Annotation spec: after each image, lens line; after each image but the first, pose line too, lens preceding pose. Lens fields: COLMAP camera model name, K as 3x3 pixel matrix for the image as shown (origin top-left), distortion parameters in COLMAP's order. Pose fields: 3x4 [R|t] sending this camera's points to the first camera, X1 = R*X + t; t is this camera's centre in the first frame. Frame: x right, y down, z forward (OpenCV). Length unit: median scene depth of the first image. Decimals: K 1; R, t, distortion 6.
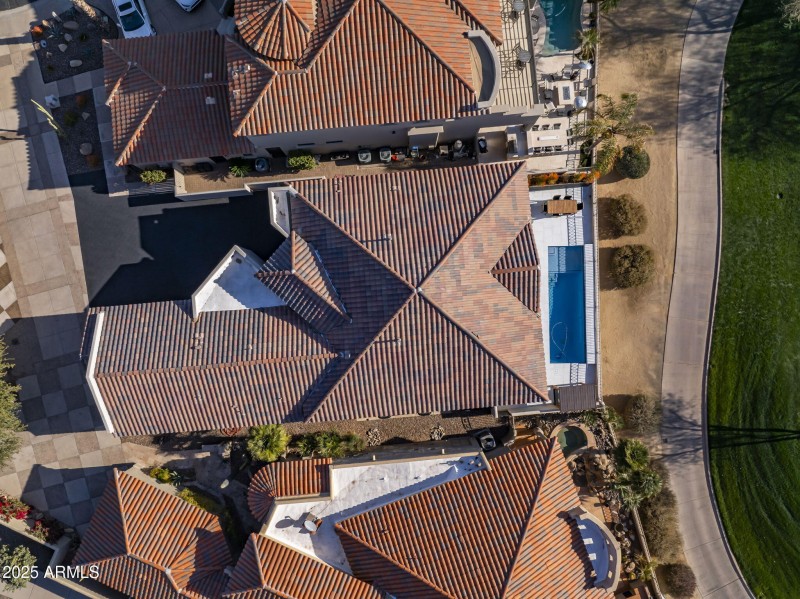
lens RADIAL K [[1061.9, 0, 400.0], [0, 1061.9, 299.5], [0, 0, 1]] dist [-0.003529, -0.010828]
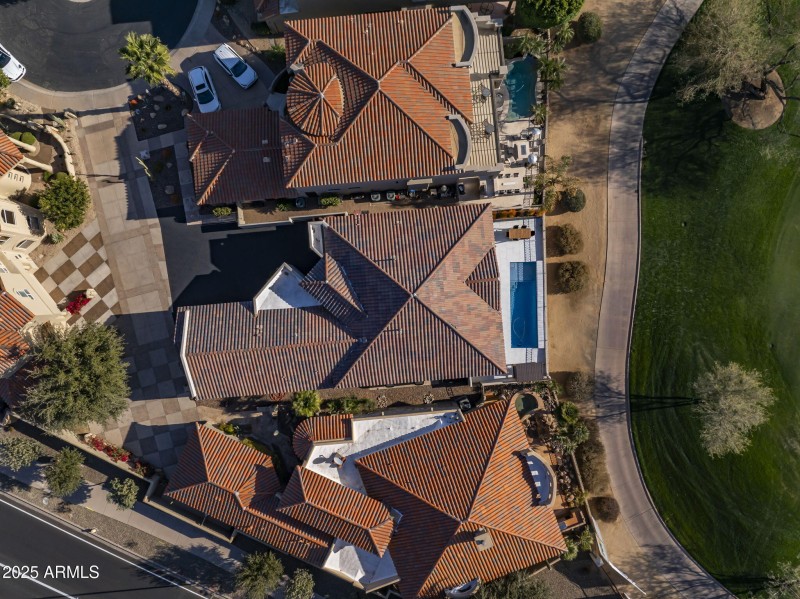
lens RADIAL K [[1061.9, 0, 400.0], [0, 1061.9, 299.5], [0, 0, 1]] dist [-0.003529, -0.010828]
pose [[0.999999, 0.000981, -0.000841, -0.000592], [-0.000981, 1.000000, 0.000117, -0.002347], [0.000841, -0.000116, 1.000000, -0.369861]]
